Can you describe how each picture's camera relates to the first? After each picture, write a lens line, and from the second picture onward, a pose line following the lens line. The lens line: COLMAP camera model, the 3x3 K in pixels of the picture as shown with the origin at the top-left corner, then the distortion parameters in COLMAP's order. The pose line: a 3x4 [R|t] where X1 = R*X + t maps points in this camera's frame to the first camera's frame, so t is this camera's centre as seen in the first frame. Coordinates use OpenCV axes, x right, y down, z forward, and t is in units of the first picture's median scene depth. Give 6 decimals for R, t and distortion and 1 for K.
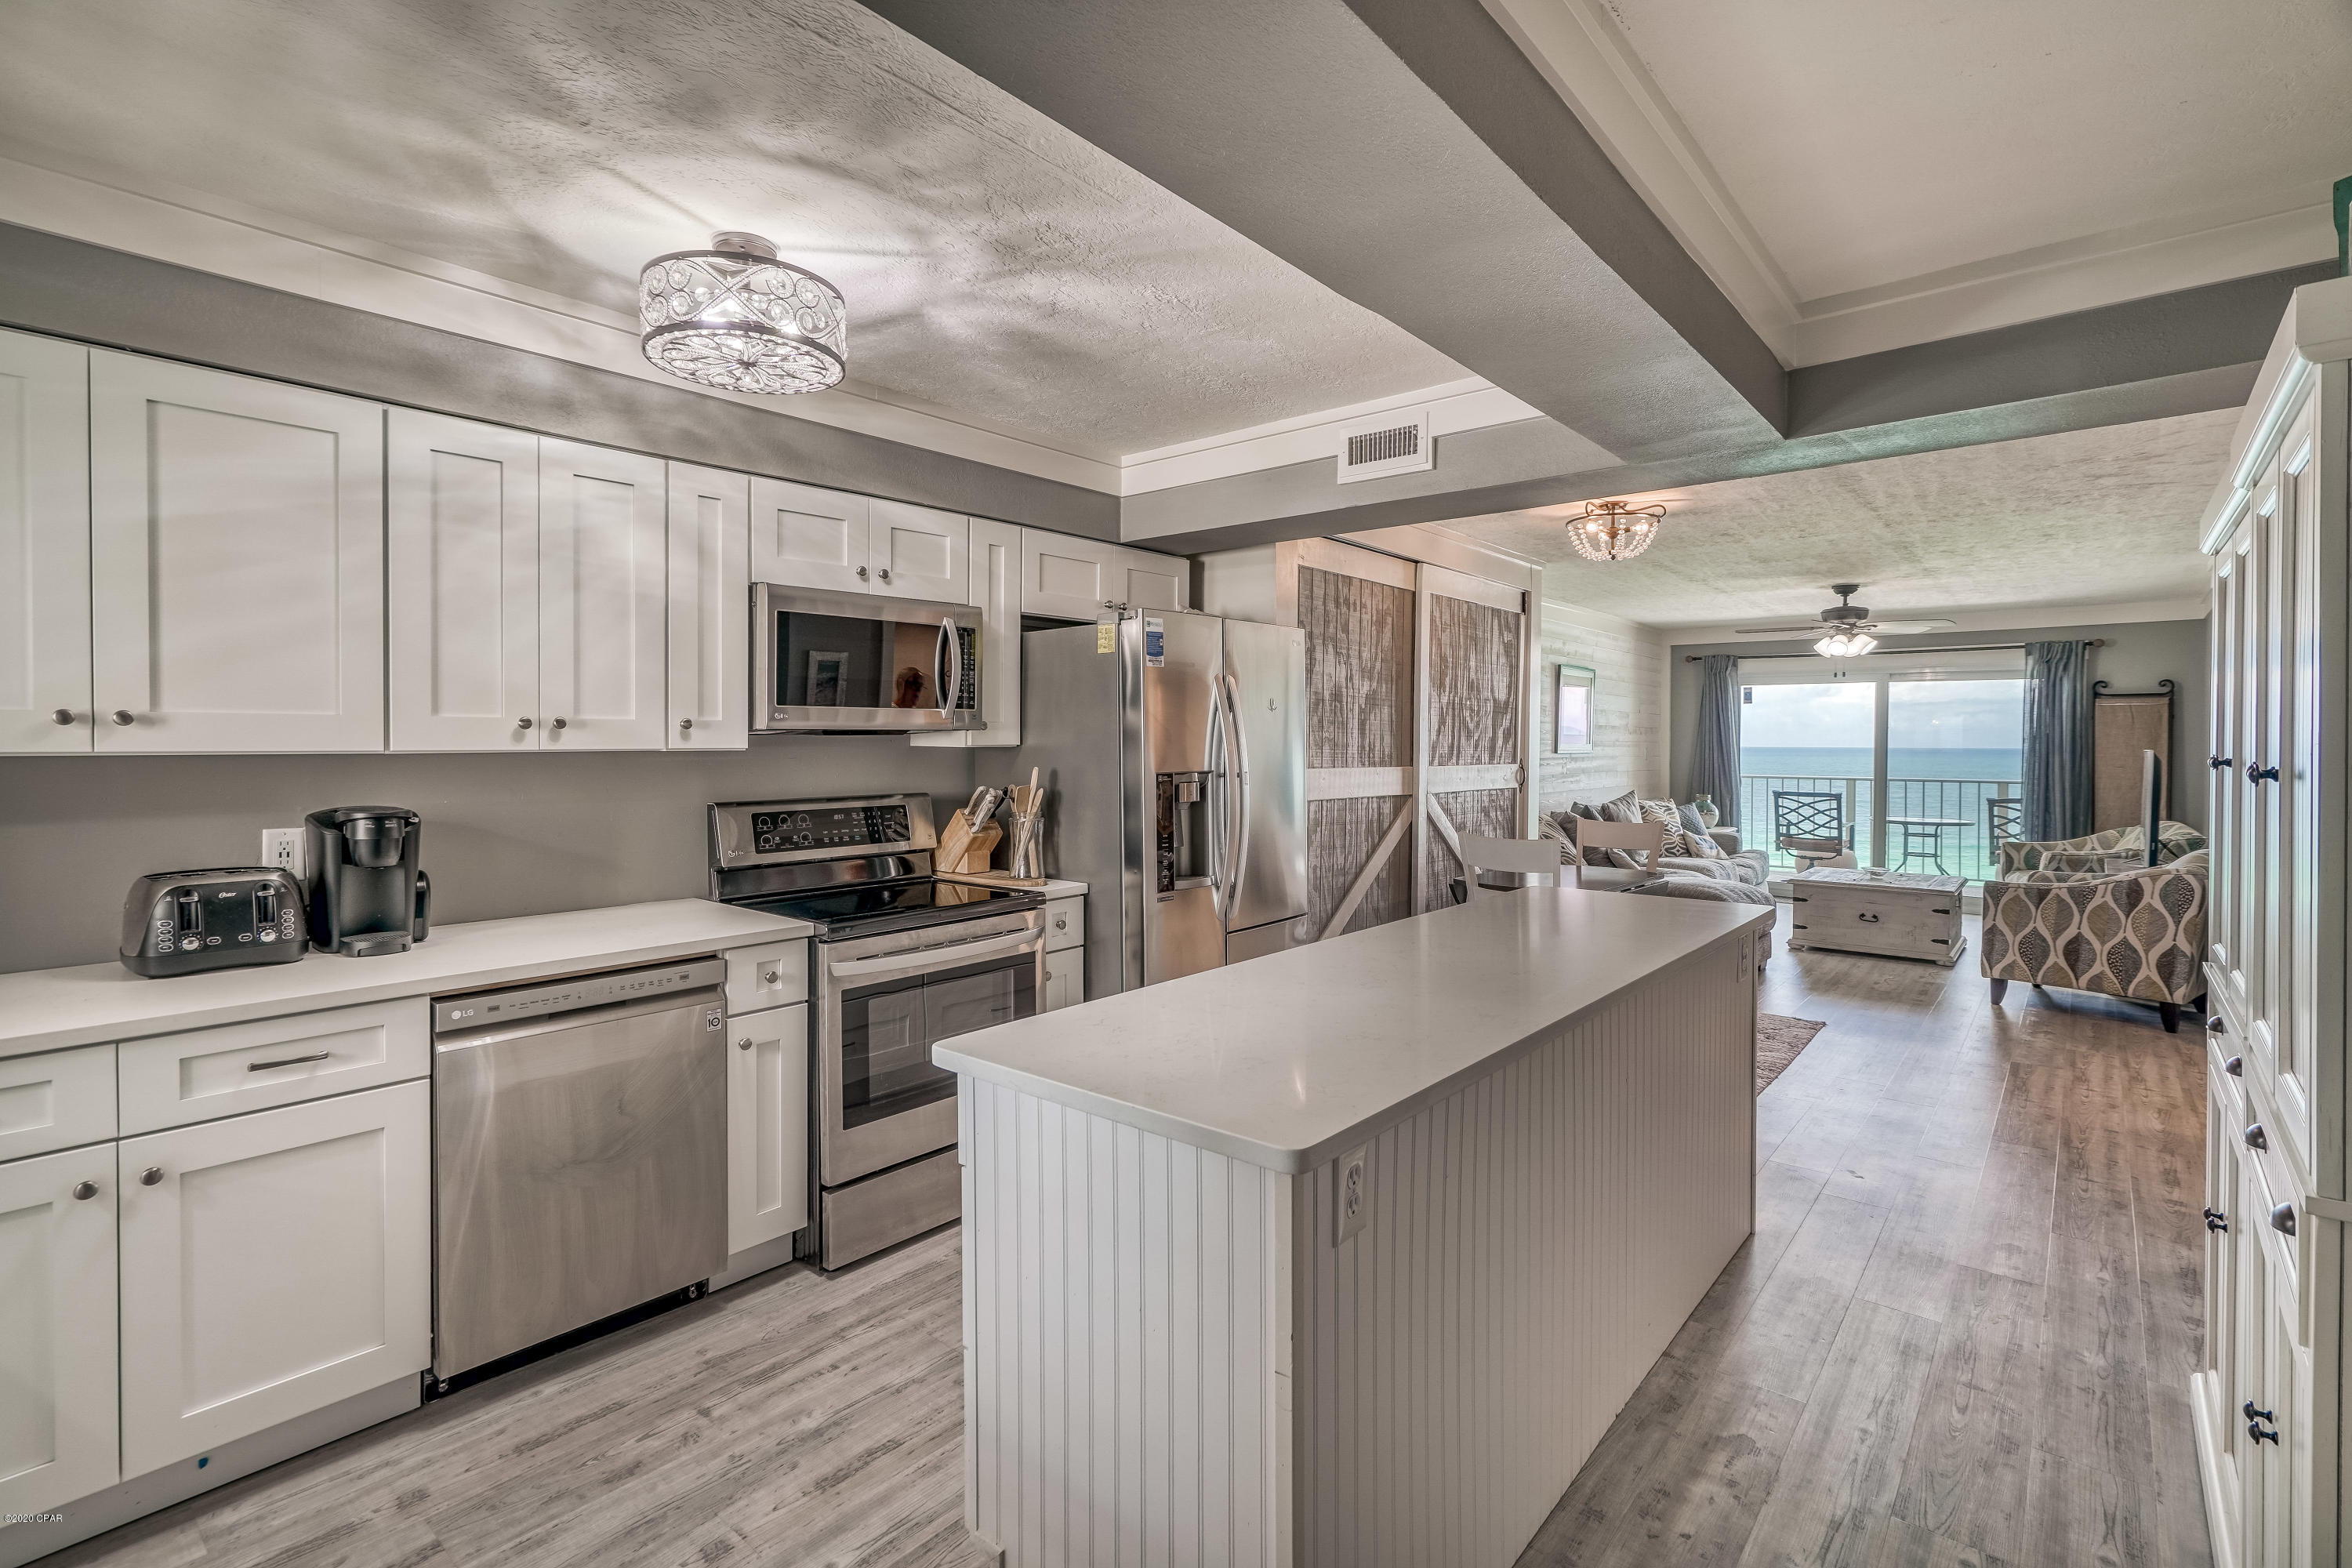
lens RADIAL K [[1099.1, 0, 1187.4], [0, 1099.1, 762.0], [0, 0, 1]] dist [-0.005816, 0.000450]
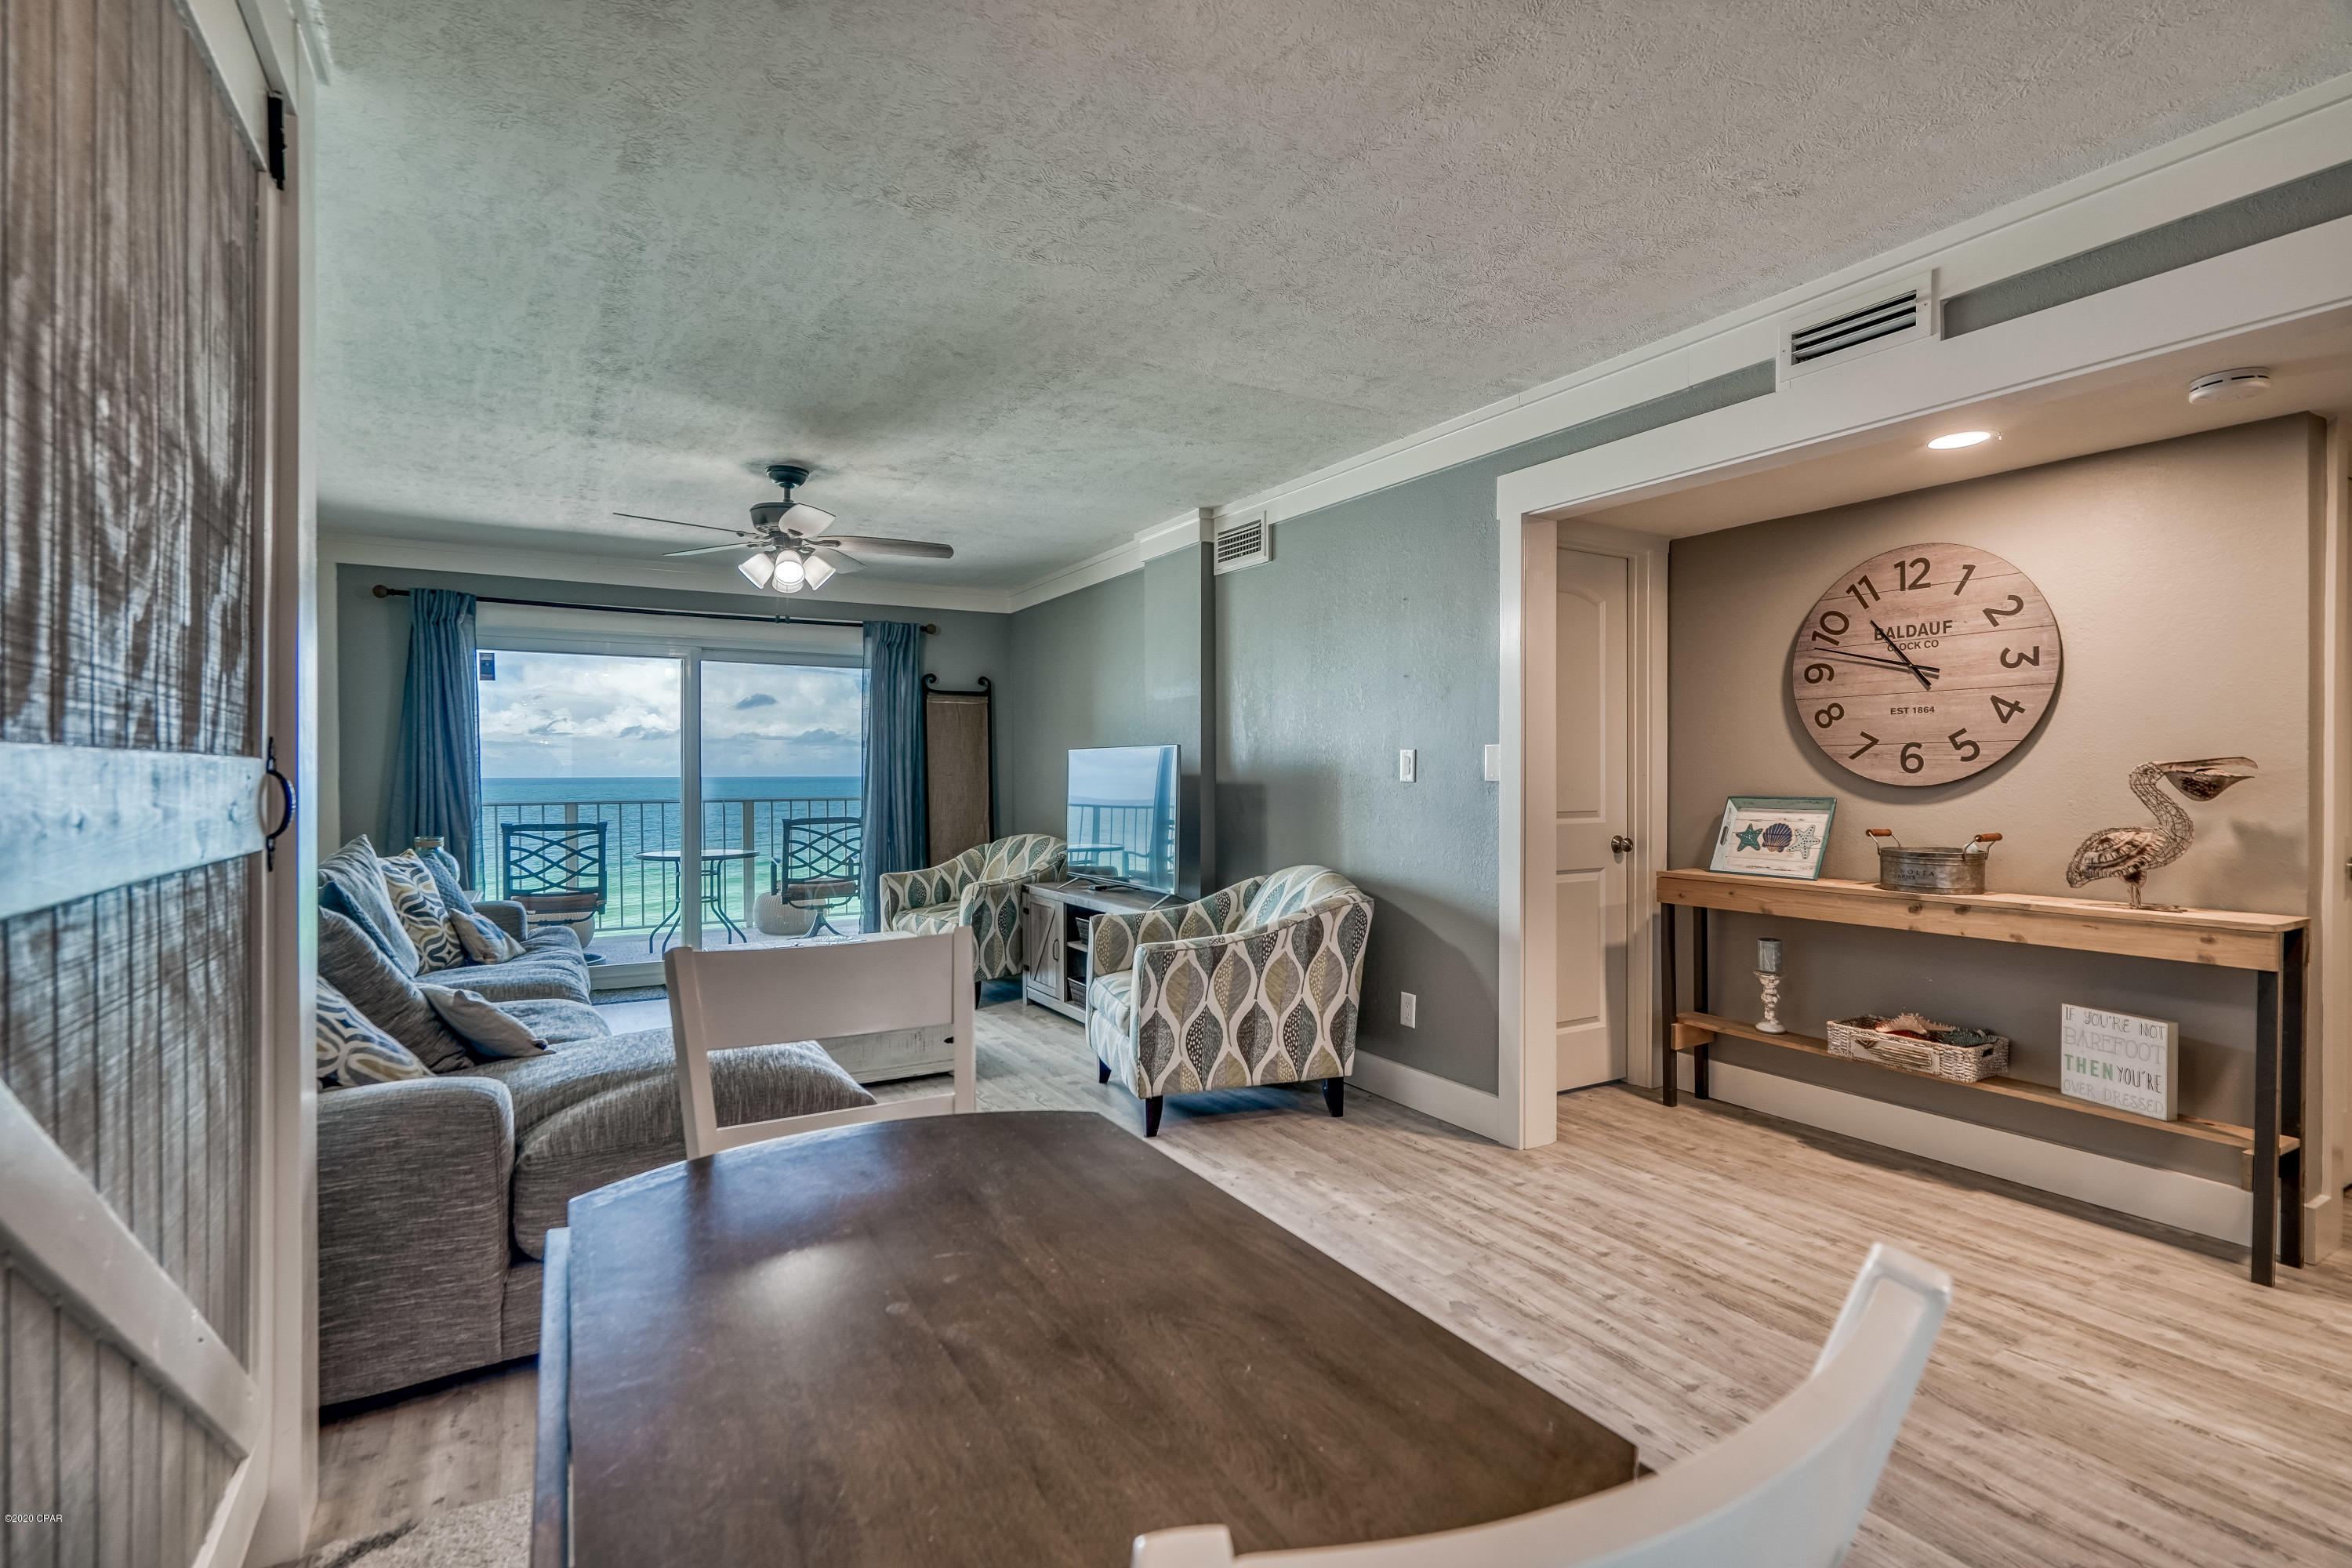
lens RADIAL K [[1099.1, 0, 1154.1], [0, 1099.1, 783.0], [0, 0, 1]] dist [-0.005816, 0.000450]
pose [[0.366170, -0.015195, 0.930424, 0.227594], [0.023349, 0.999702, 0.007137, 0.017926], [-0.930255, 0.019111, 0.366415, 1.172700]]
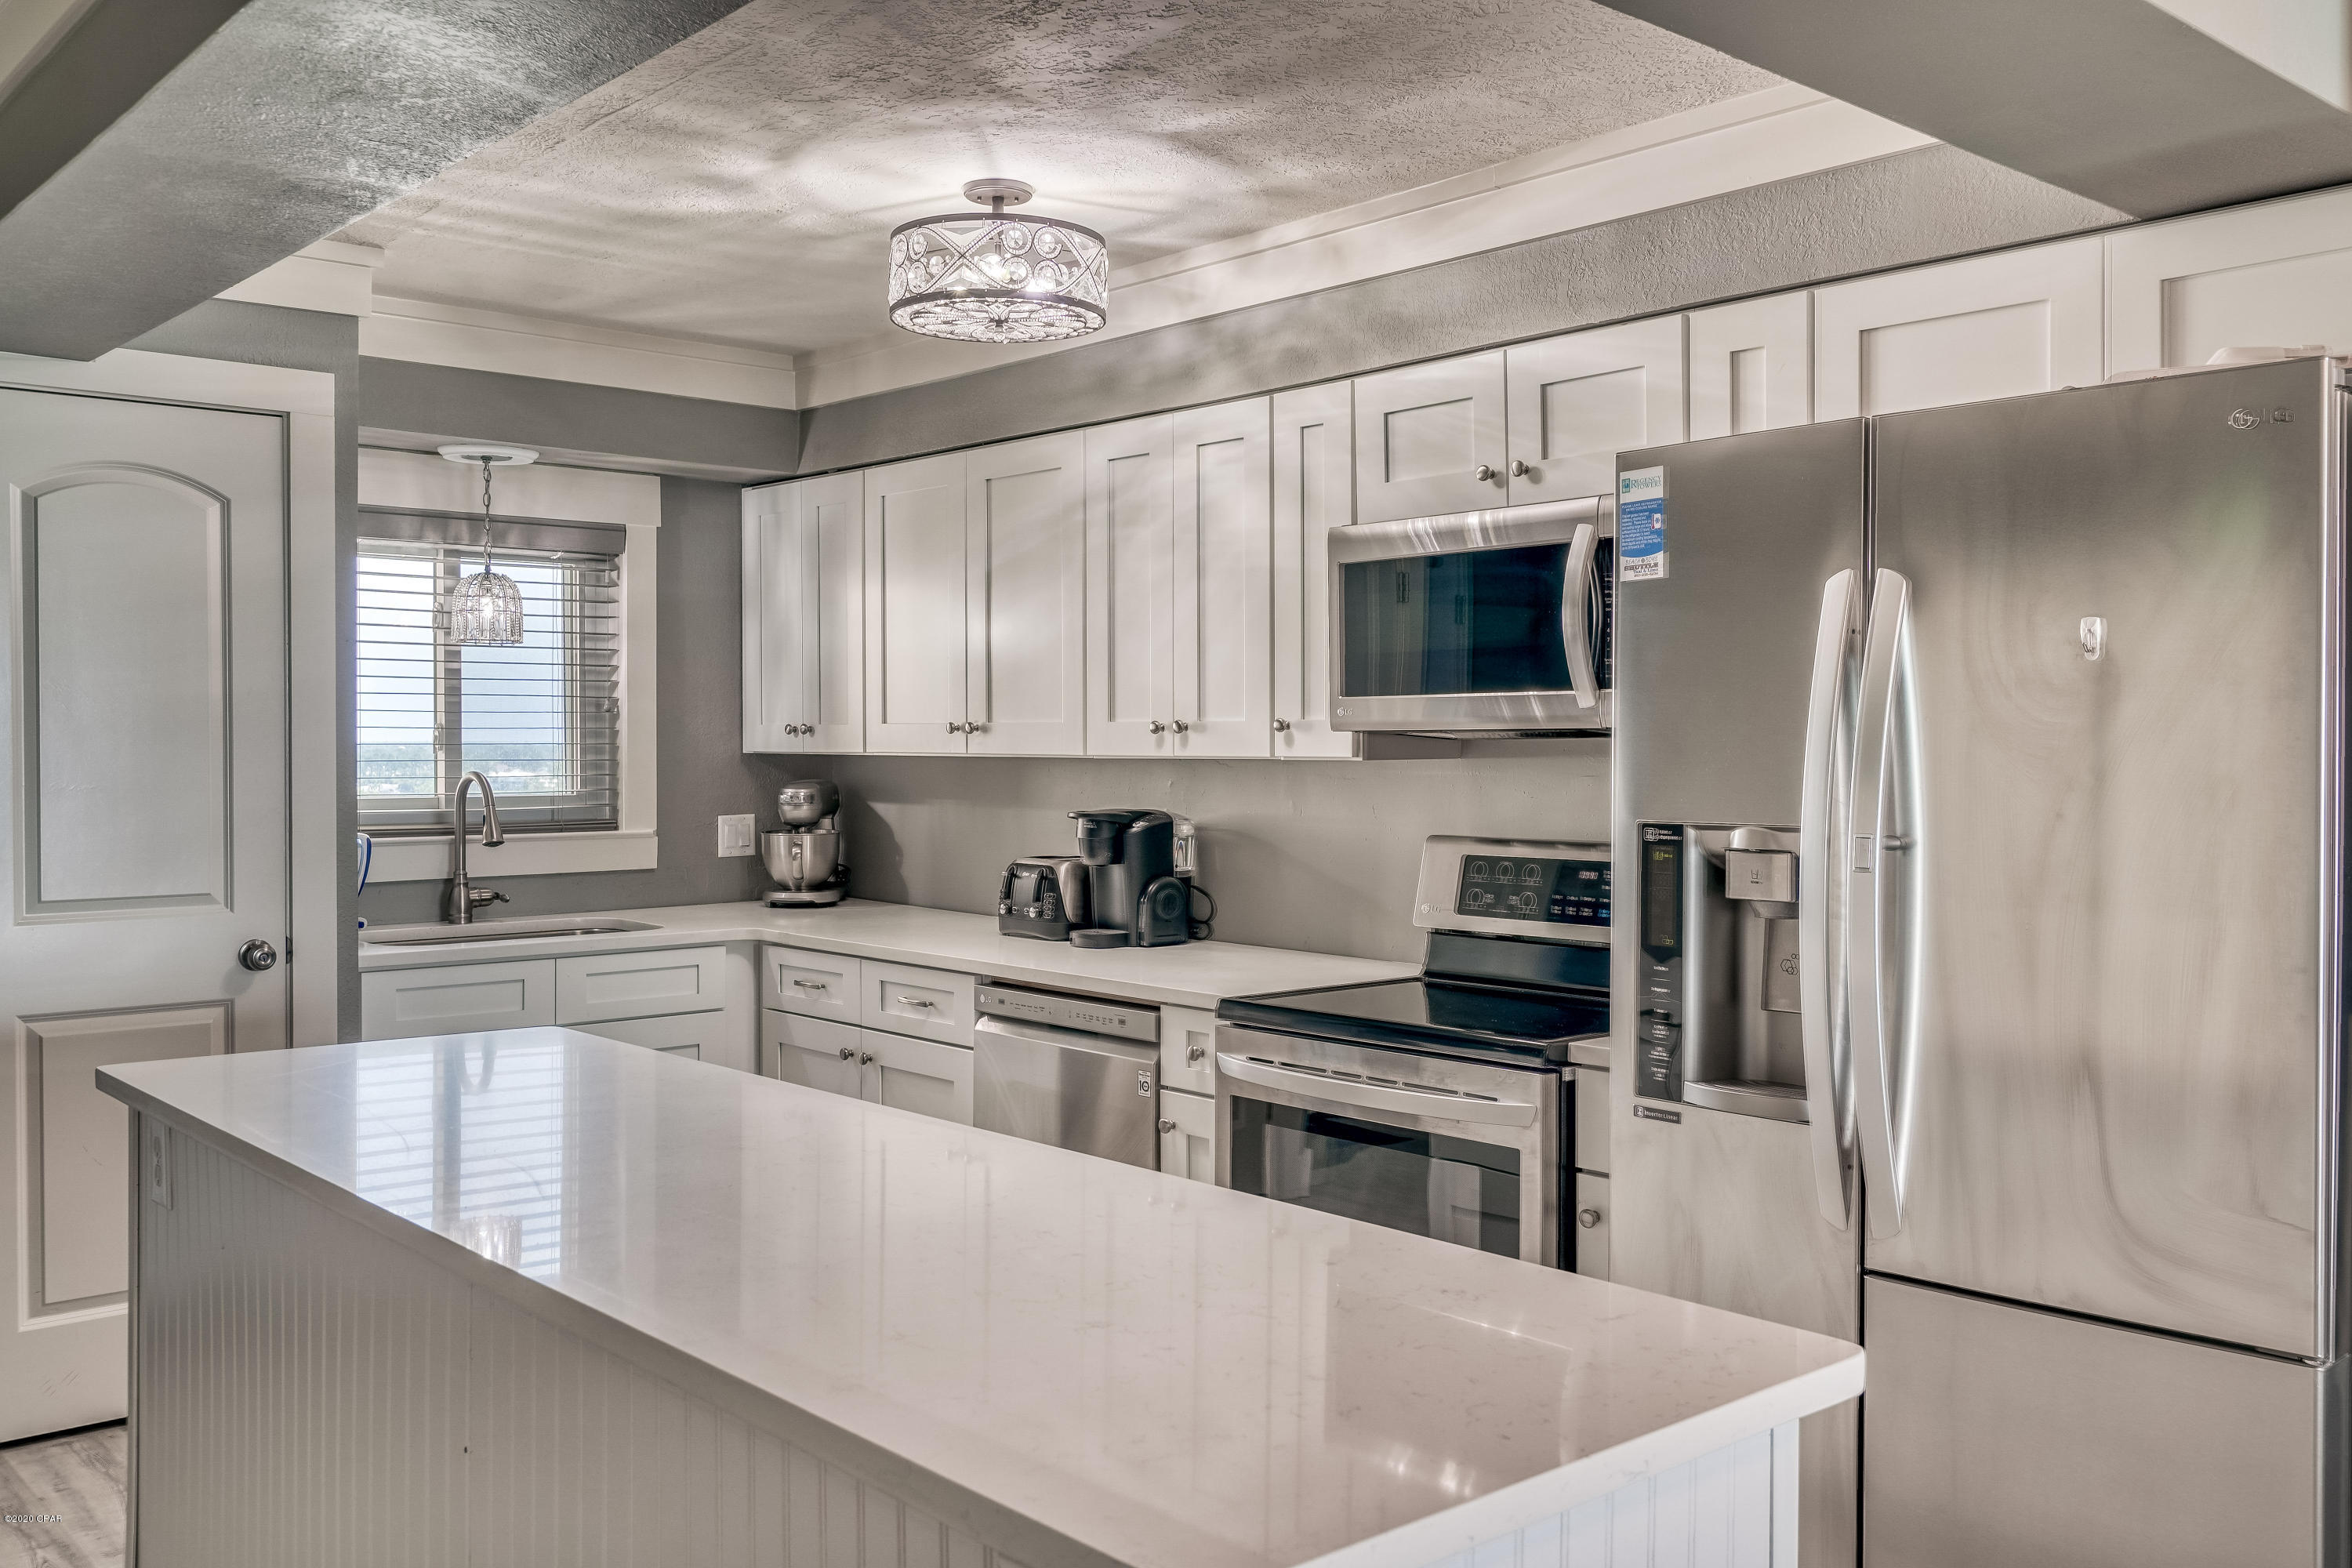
lens RADIAL K [[1970.8, 0, 1084.3], [0, 1970.8, 790.4], [0, 0, 1]] dist [0.012412, 0.011122]
pose [[-0.177170, 0.019280, -0.983991, 0.723862], [-0.026085, 0.999365, 0.024278, -0.014321], [0.983835, 0.029969, -0.176555, 0.846492]]
